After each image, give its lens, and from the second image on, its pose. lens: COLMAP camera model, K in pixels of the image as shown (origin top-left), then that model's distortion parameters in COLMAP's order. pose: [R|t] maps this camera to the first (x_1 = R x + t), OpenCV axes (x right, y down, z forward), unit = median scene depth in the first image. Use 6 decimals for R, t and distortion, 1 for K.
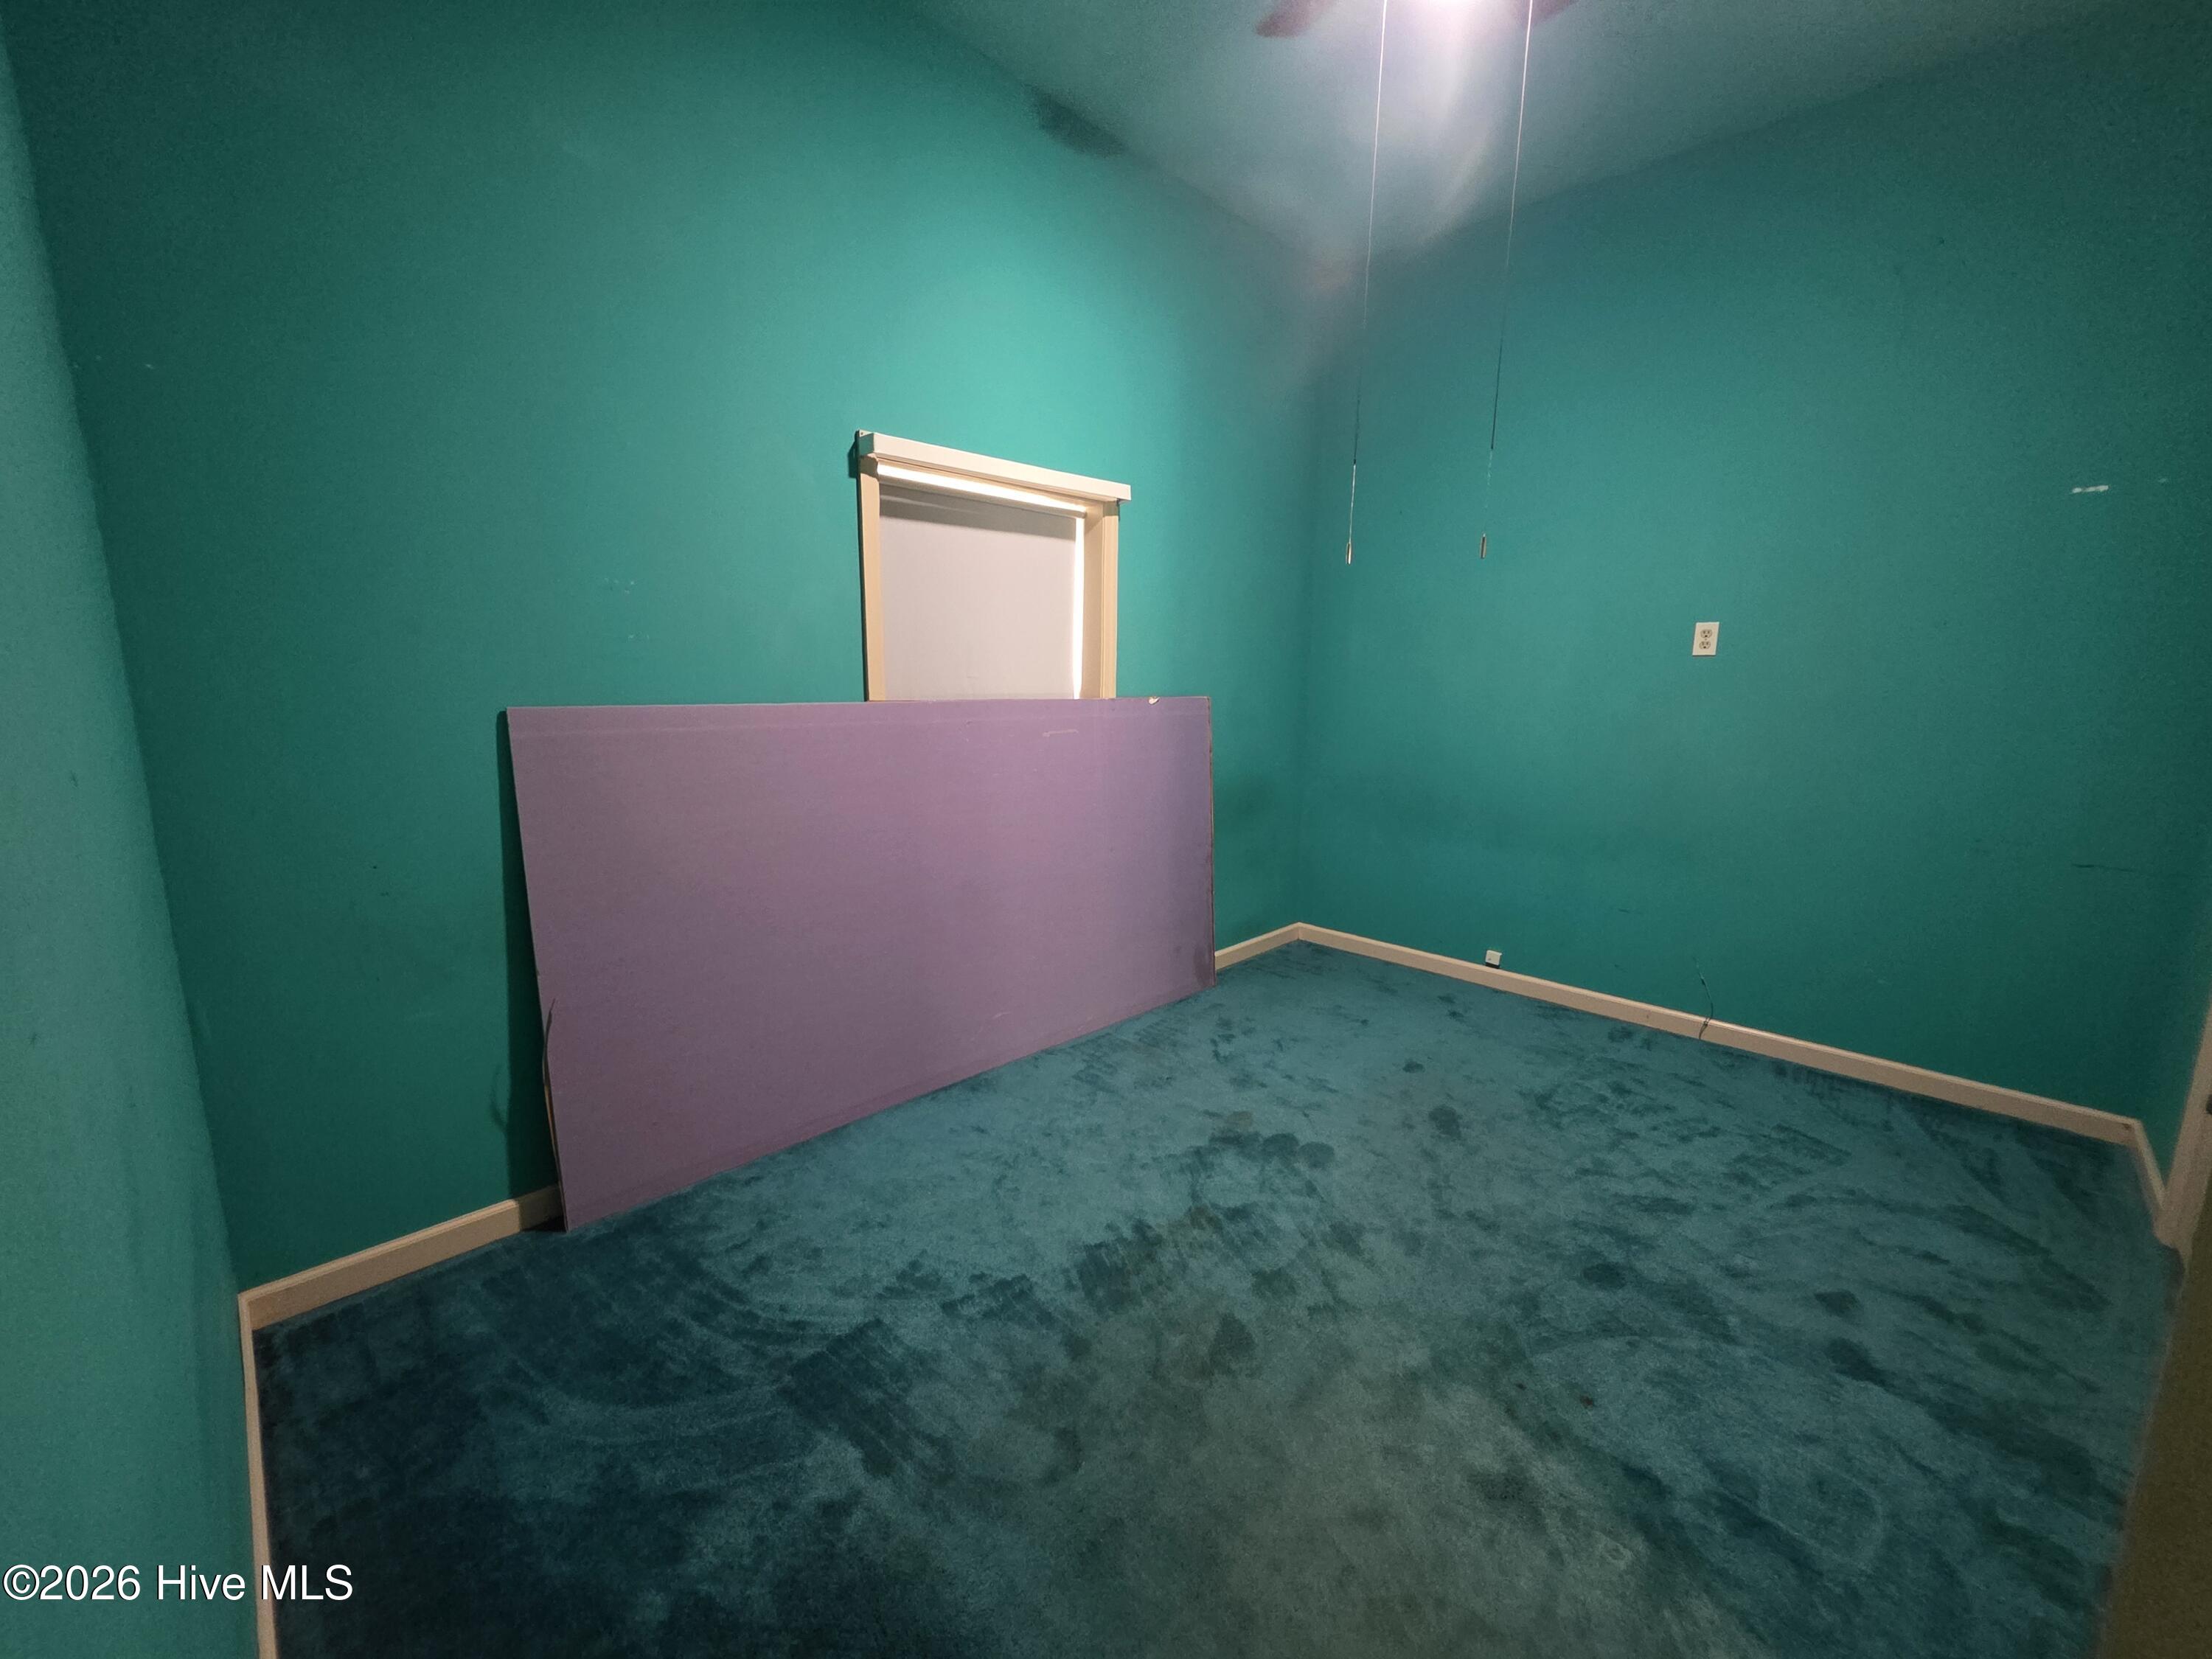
lens RADIAL K [[896.3, 0, 1089.4], [0, 896.3, 836.8], [0, 0, 1]] dist [0.008157, -0.000630]
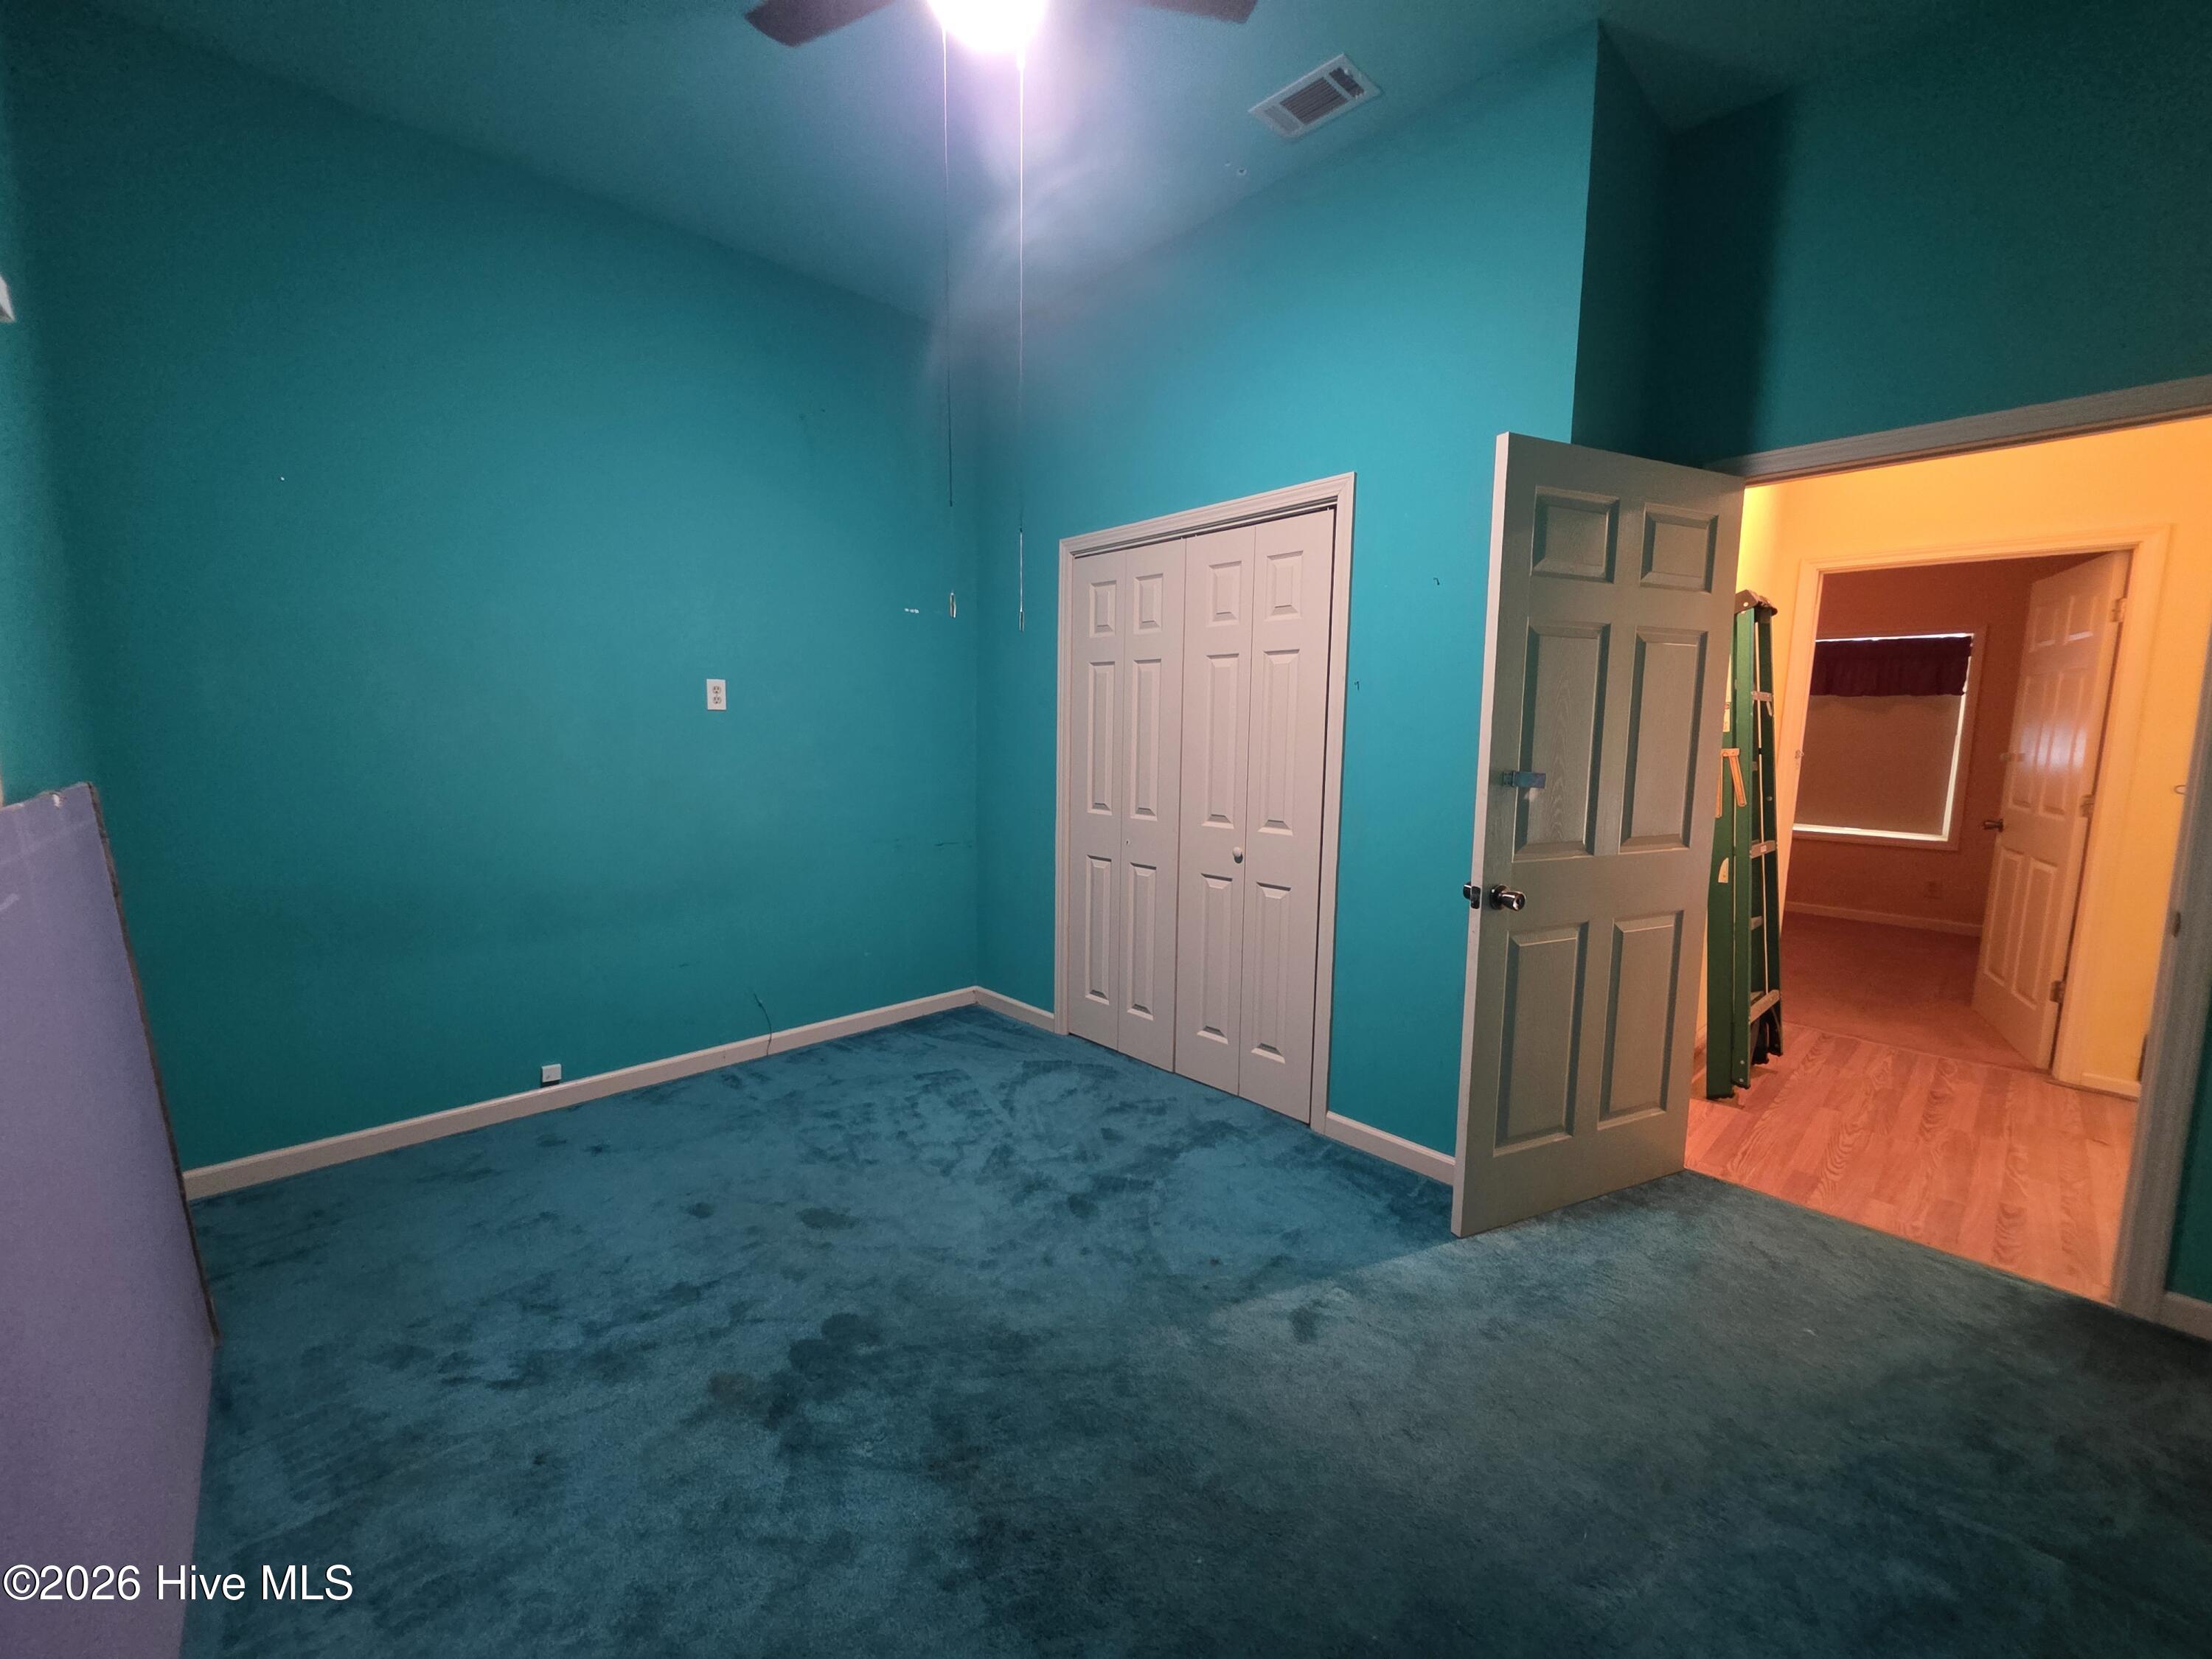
lens RADIAL K [[896.3, 0, 1097.3], [0, 896.3, 829.7], [0, 0, 1]] dist [0.008157, -0.000630]
pose [[0.019113, -0.127744, 0.991623, -0.444802], [0.170625, 0.977672, 0.122658, -0.133705], [-0.985151, 0.166852, 0.040482, 0.616593]]
